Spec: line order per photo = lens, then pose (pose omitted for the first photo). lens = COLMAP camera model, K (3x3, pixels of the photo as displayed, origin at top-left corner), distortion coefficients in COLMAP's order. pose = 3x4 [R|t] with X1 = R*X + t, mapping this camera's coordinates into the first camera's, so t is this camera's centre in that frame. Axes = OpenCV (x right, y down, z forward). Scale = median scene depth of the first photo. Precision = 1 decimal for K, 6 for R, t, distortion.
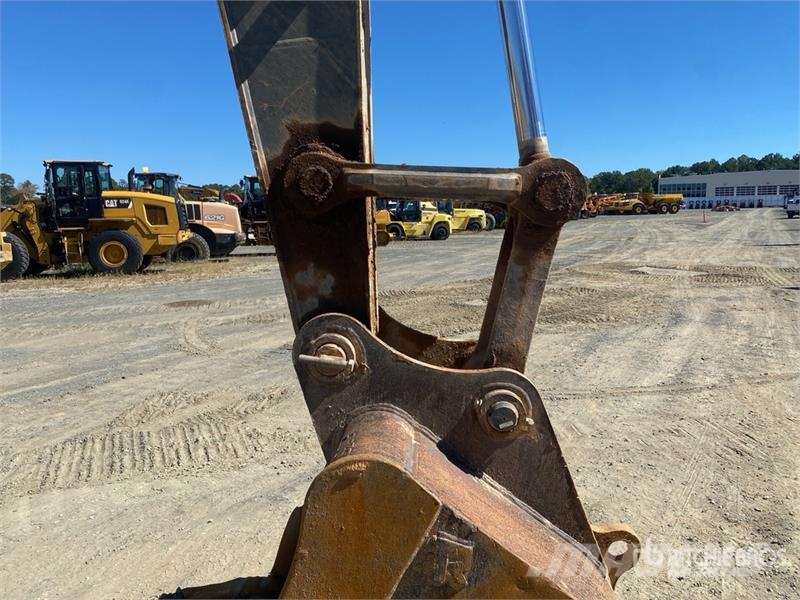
lens RADIAL K [[611.5, 0, 400.0], [0, 611.5, 300.0], [0, 0, 1]] dist [0.069719, -0.097042]
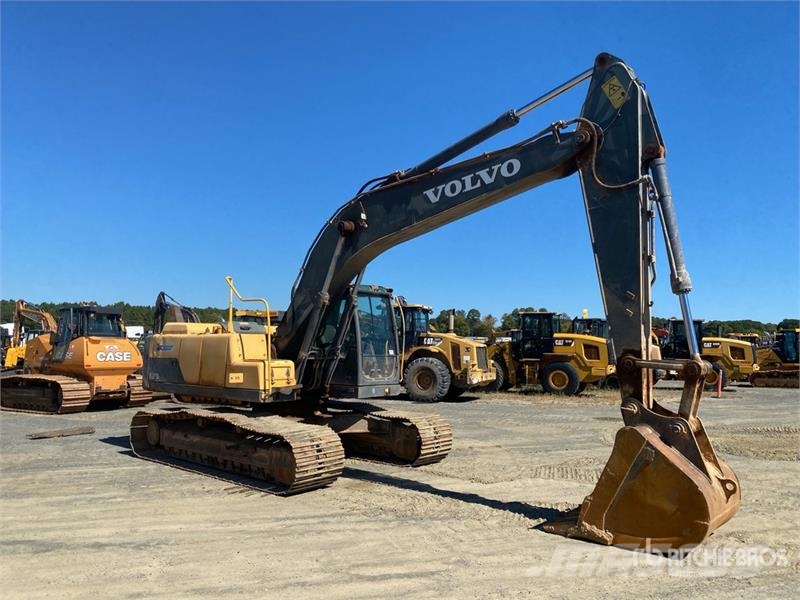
lens RADIAL K [[611.5, 0, 400.0], [0, 611.5, 300.0], [0, 0, 1]] dist [0.069719, -0.097042]
pose [[0.780159, -0.014481, -0.625413, 0.109208], [-0.117184, 0.978653, -0.168839, 0.022402], [0.614508, 0.205010, 0.761808, -0.272892]]
